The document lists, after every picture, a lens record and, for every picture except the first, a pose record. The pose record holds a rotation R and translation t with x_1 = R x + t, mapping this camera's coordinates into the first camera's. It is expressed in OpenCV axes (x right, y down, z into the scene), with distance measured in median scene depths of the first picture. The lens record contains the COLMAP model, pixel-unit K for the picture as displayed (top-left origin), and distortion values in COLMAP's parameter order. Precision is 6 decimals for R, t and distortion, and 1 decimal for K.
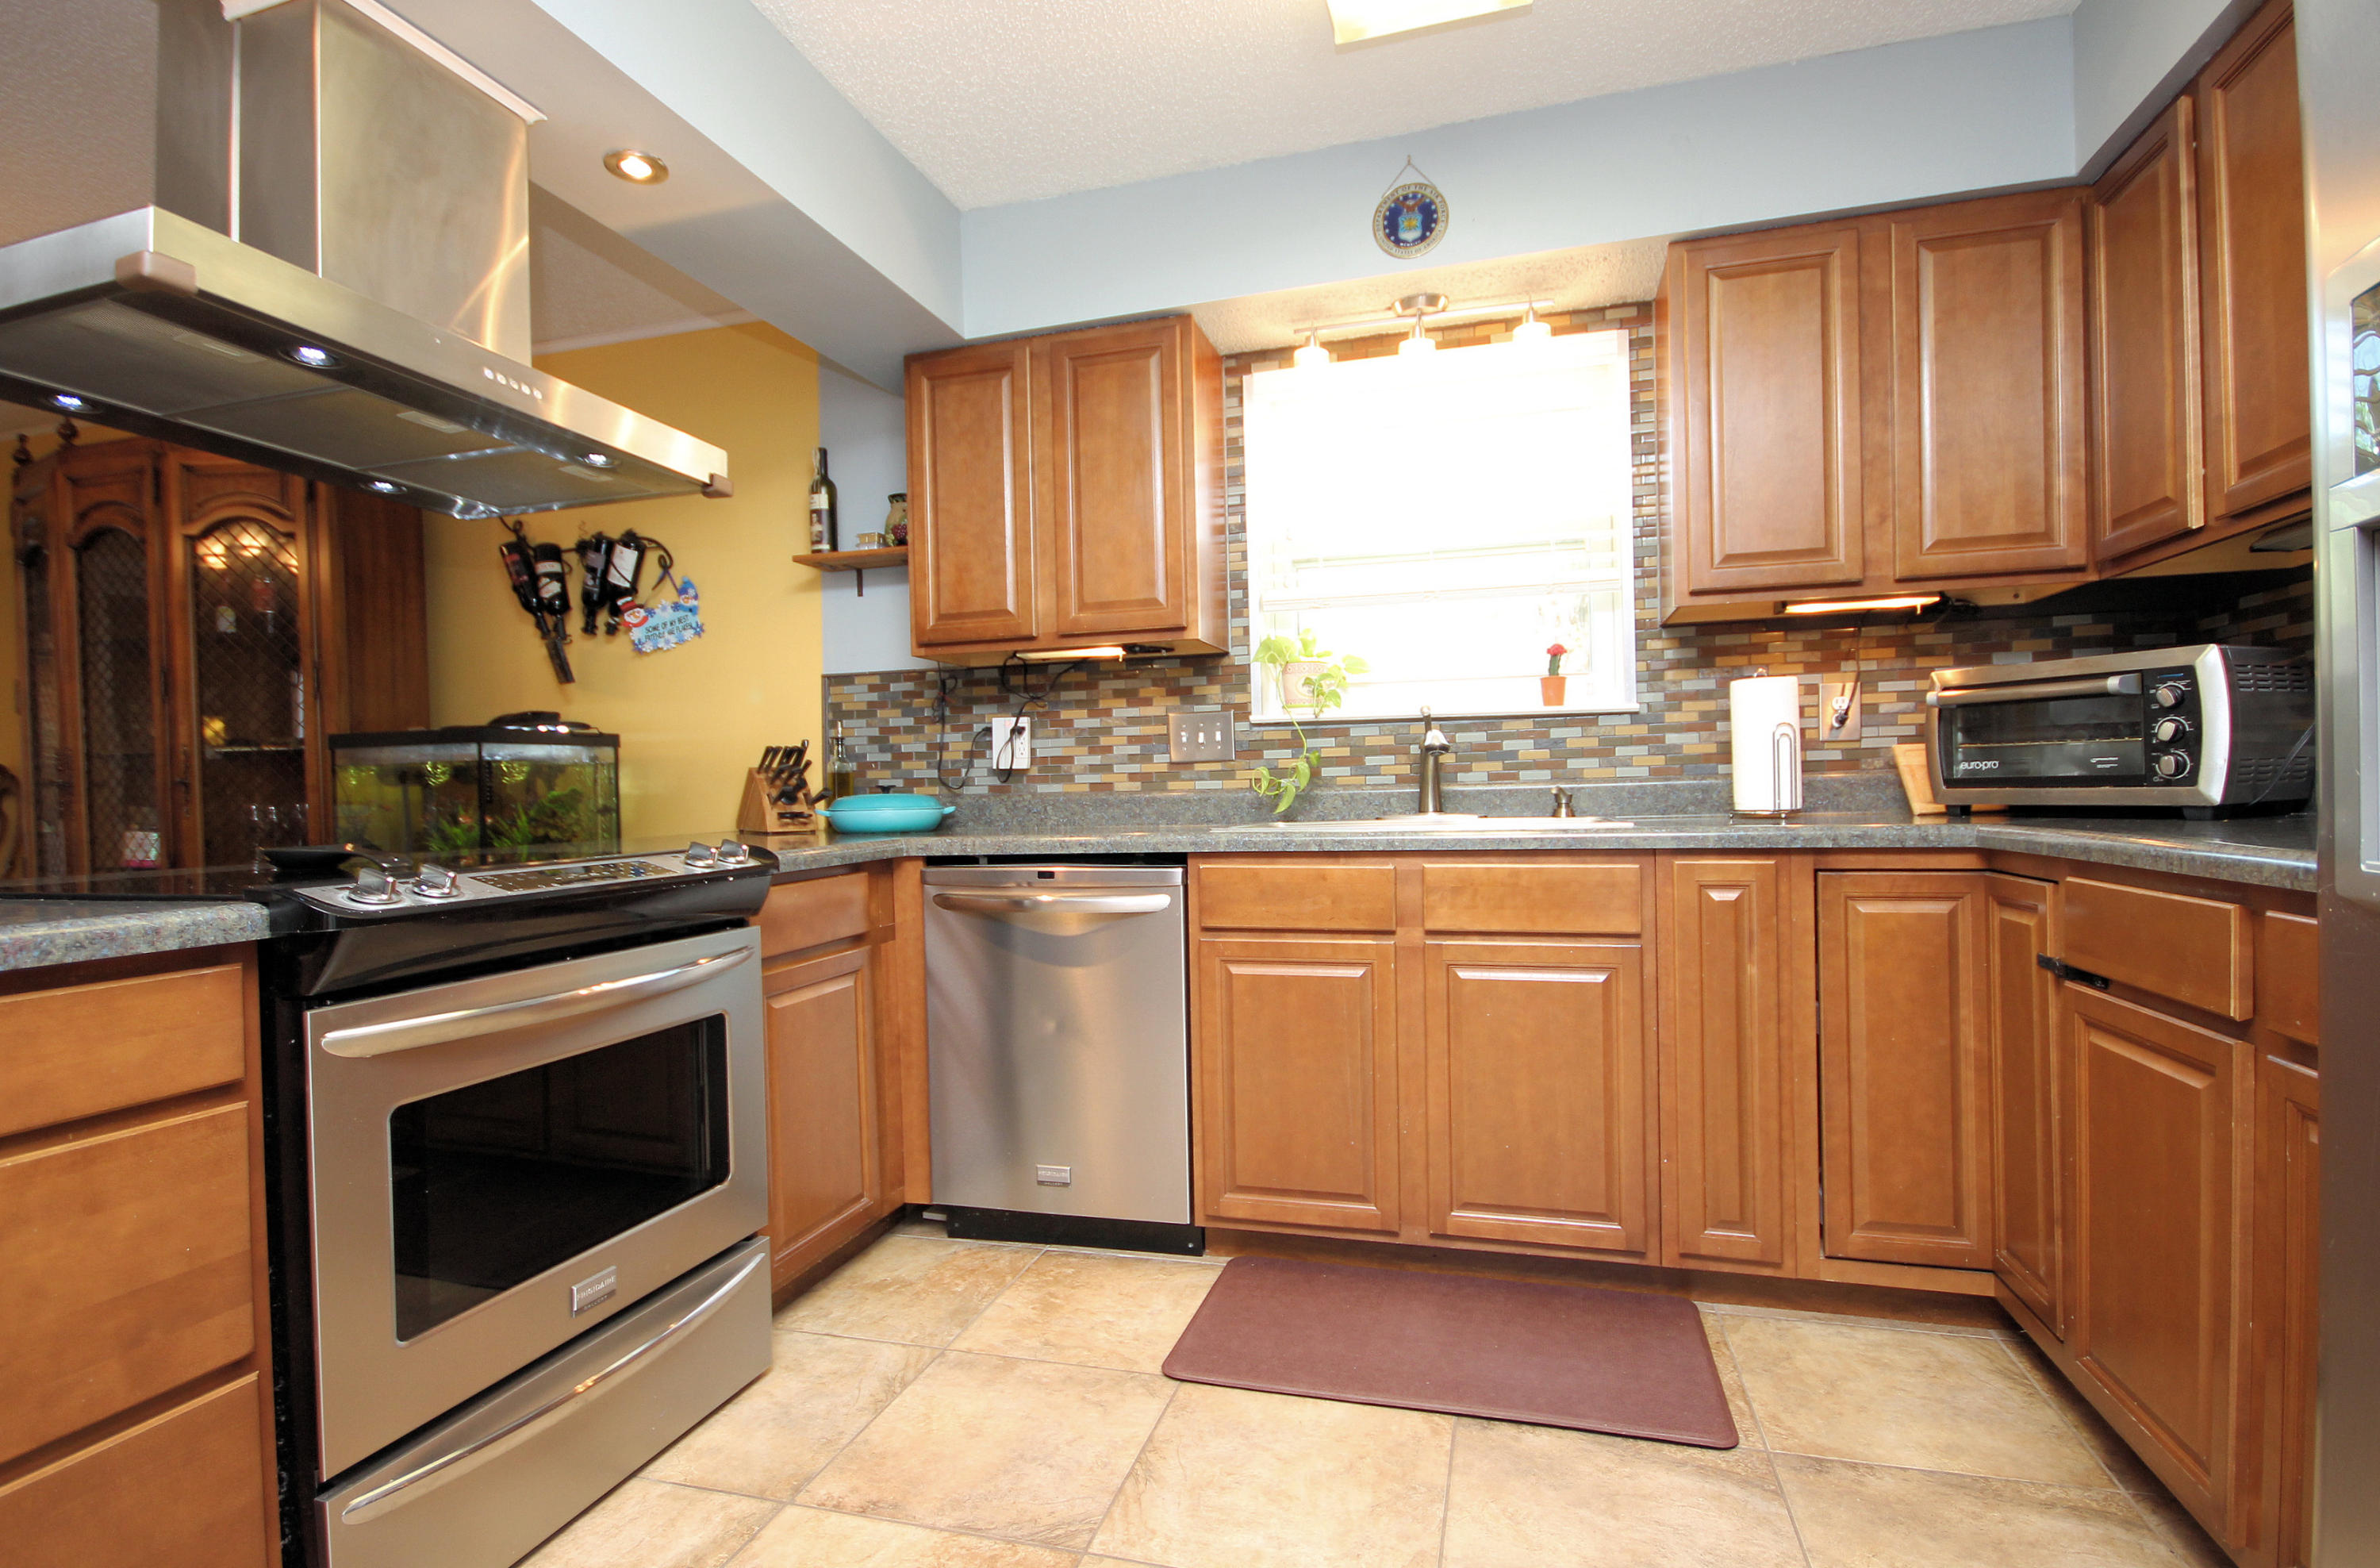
lens RADIAL K [[1127.9, 0, 1201.4], [0, 1127.9, 798.1], [0, 0, 1]] dist [-0.001774, -0.002497]
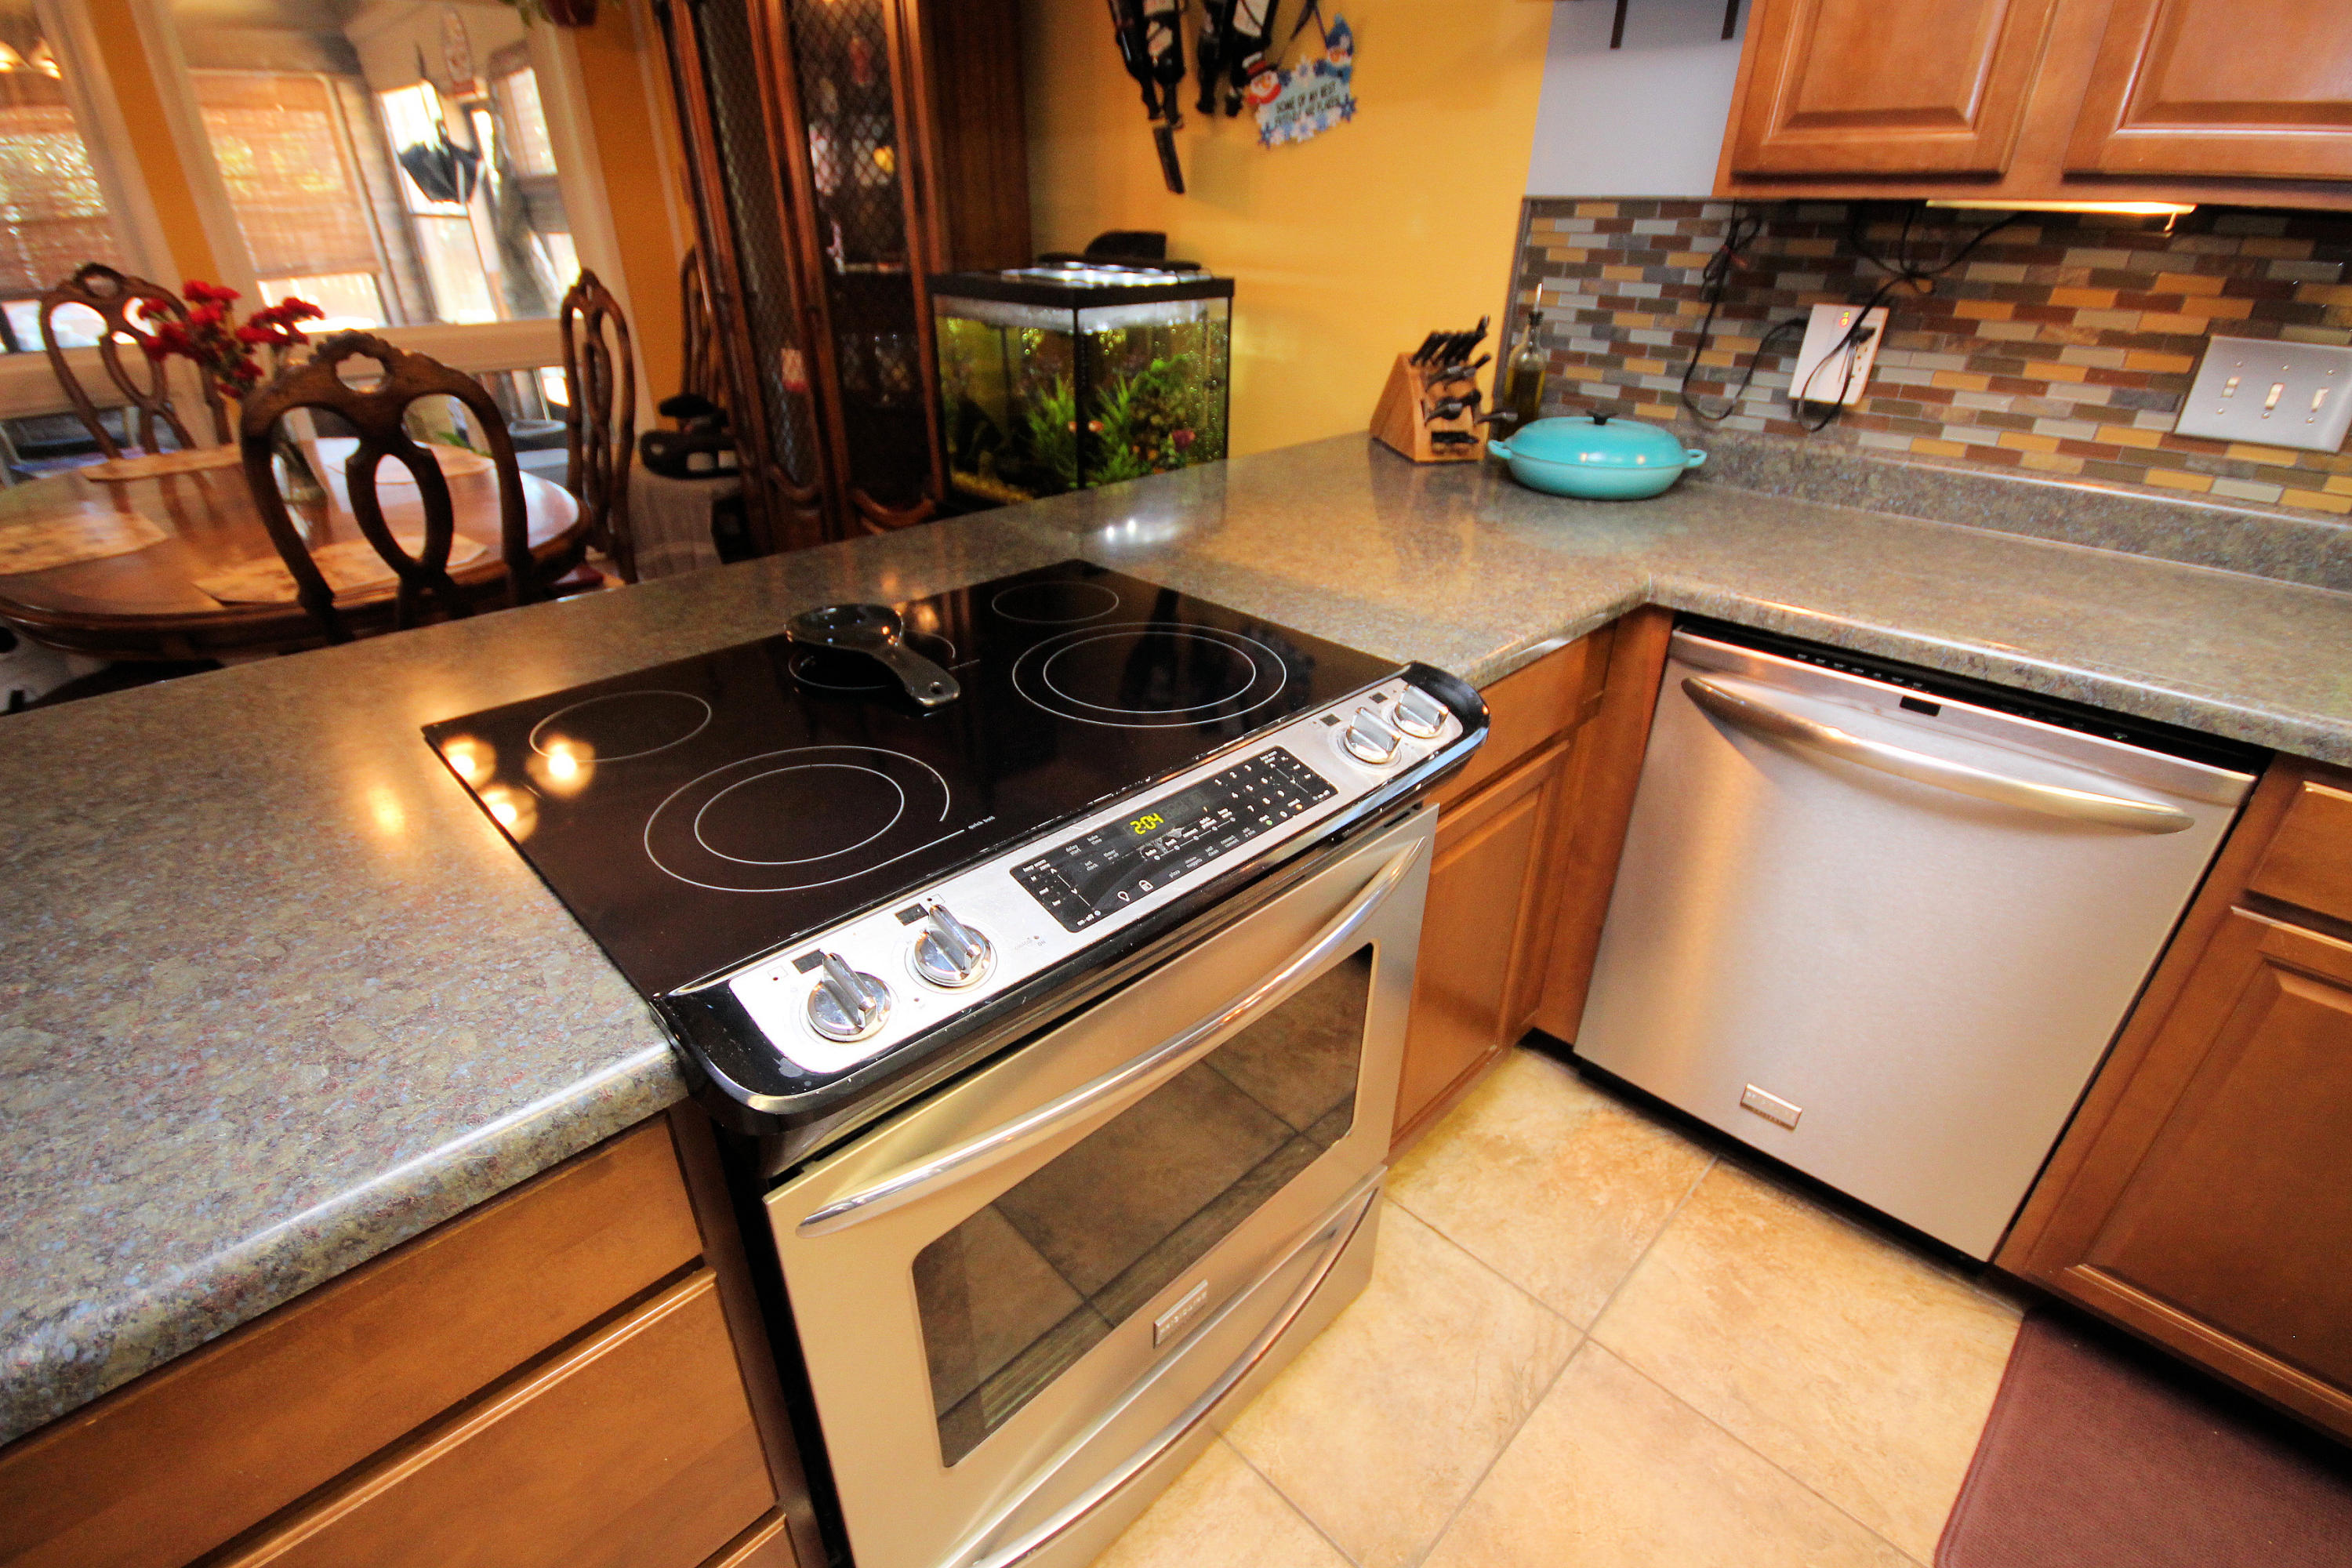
lens RADIAL K [[1086.1, 0, 1168.6], [0, 1086.1, 793.2], [0, 0, 1]] dist [-0.000320, -0.004742]
pose [[0.869656, 0.260899, -0.419081, -0.178266], [-0.030790, 0.875946, 0.481426, -0.111642], [0.492696, -0.405771, 0.769805, 0.310515]]
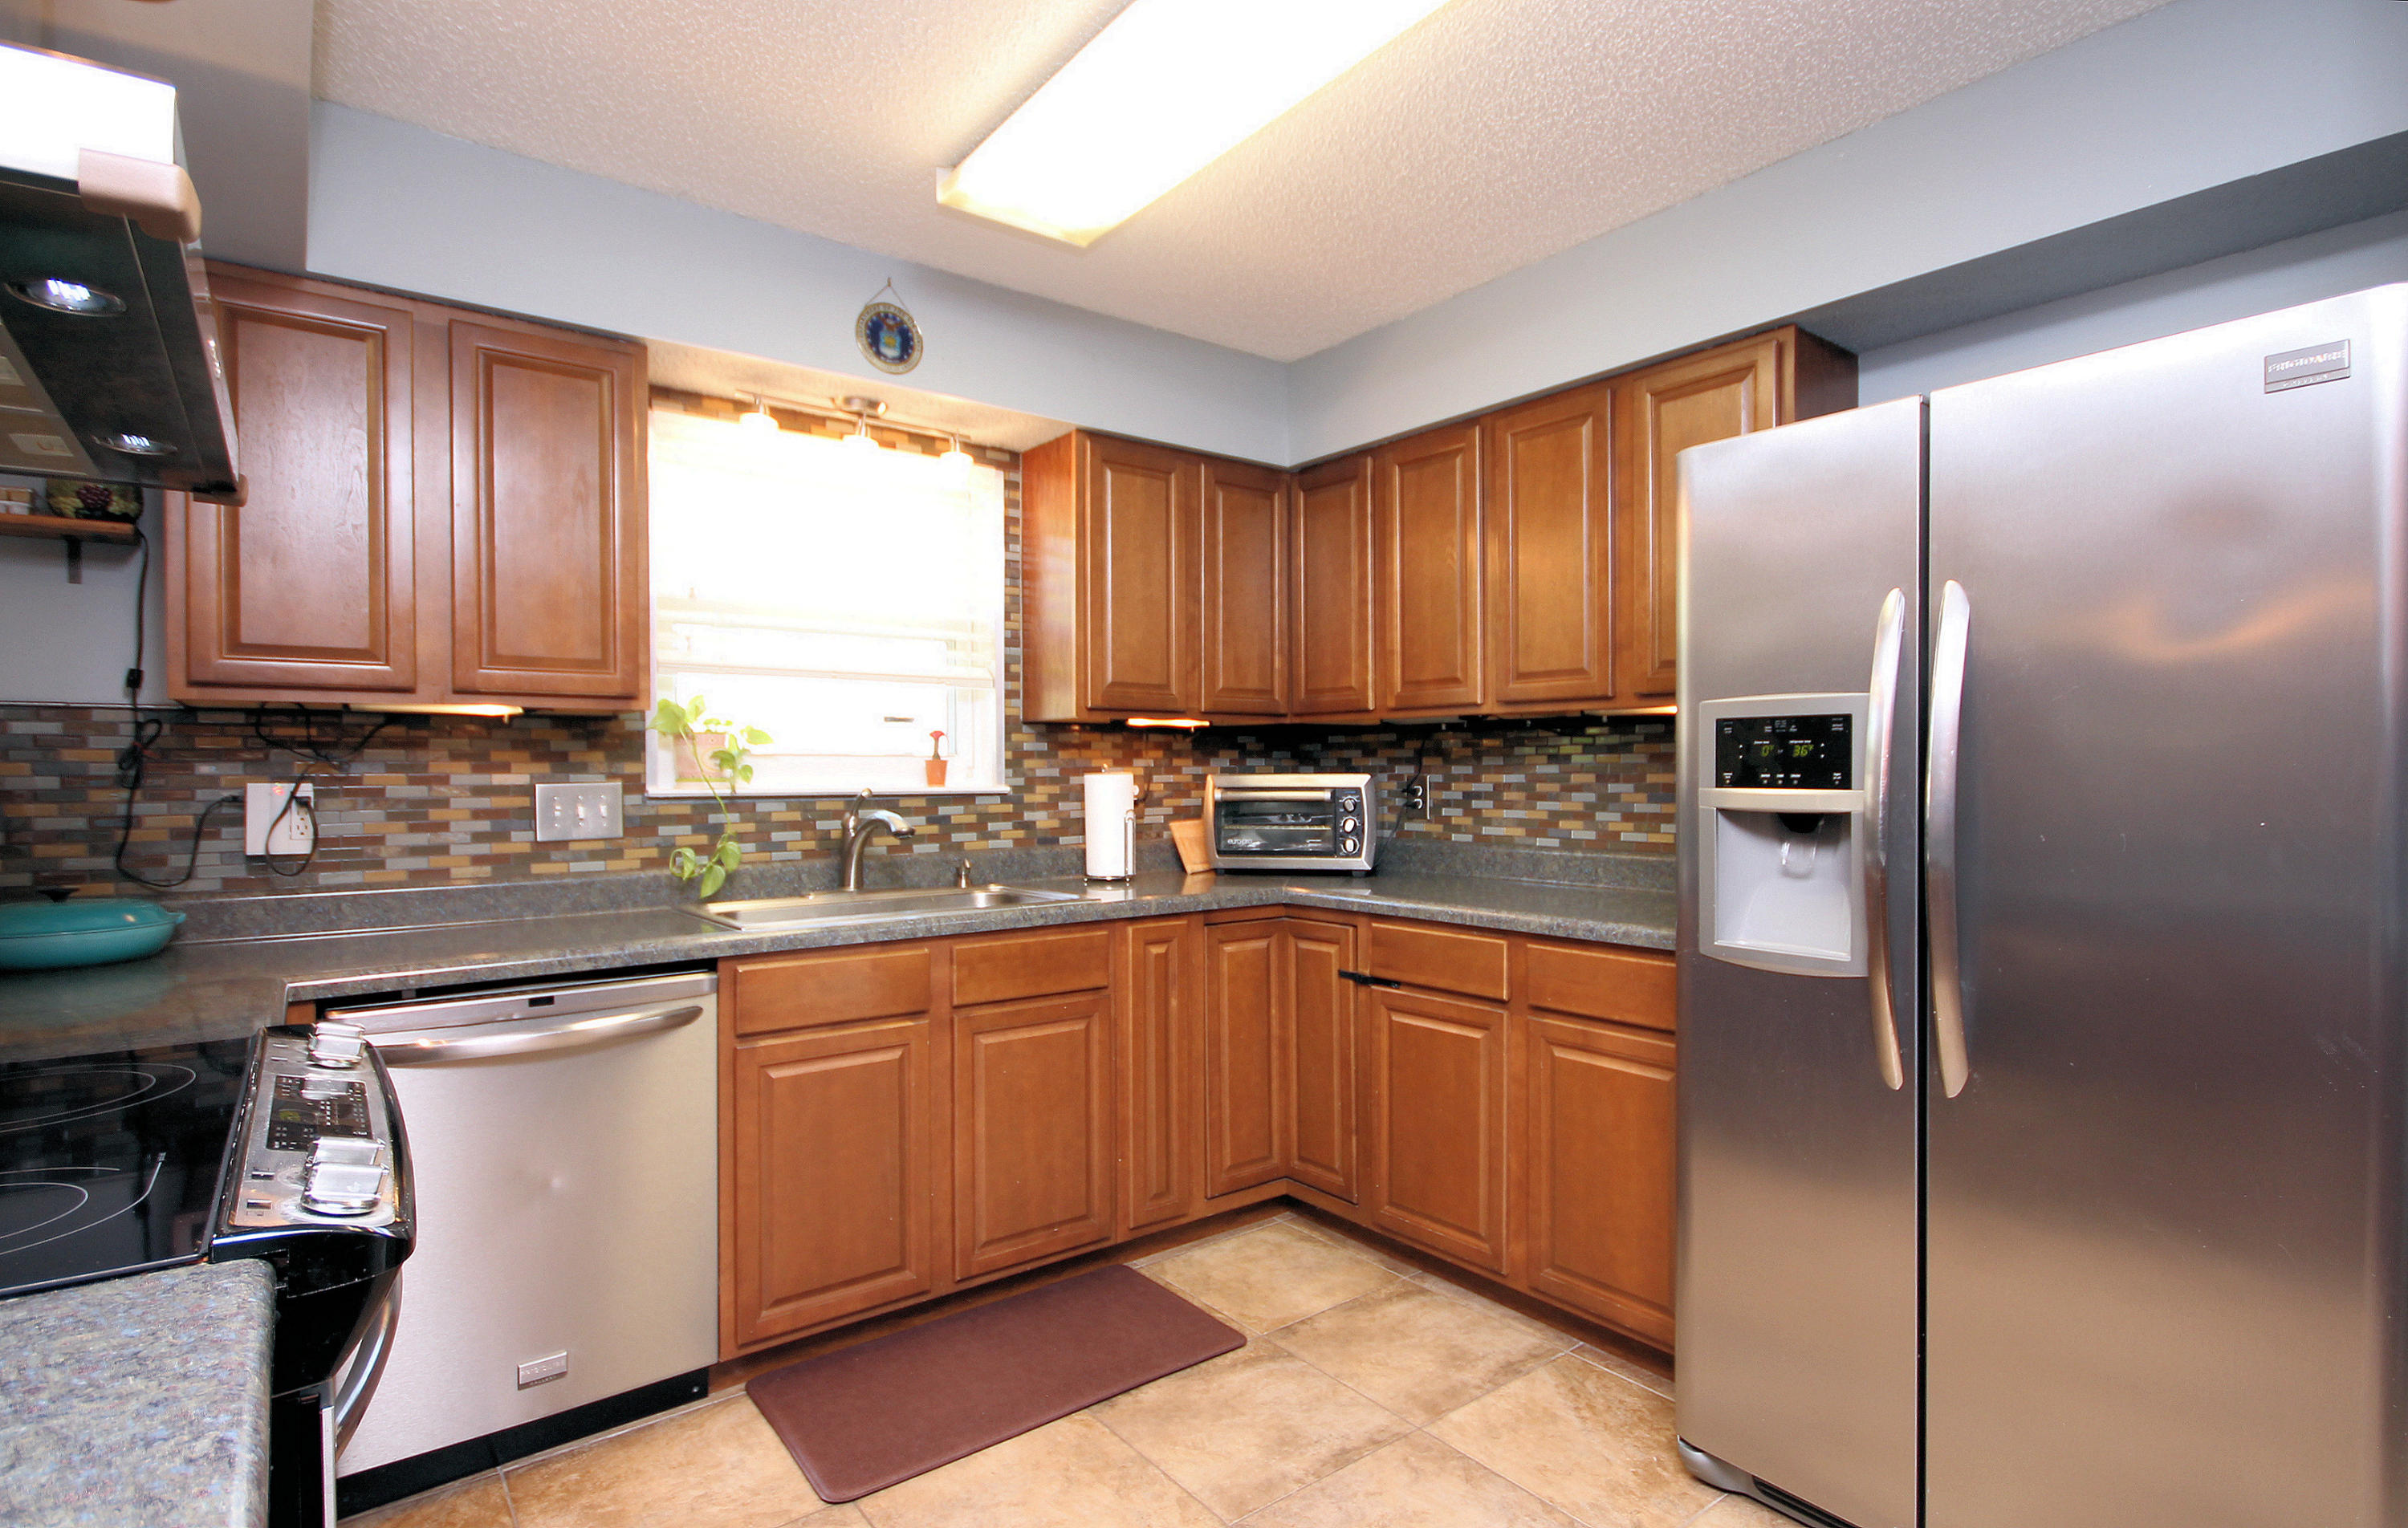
lens RADIAL K [[1171.3, 0, 1215.6], [0, 1171.3, 776.2], [0, 0, 1]] dist [-0.007291, 0.000342]
pose [[0.589021, 0.015078, 0.807977, -0.426009], [-0.001109, 0.999840, -0.017850, -0.064278], [-0.808117, 0.009617, 0.588943, 0.084496]]
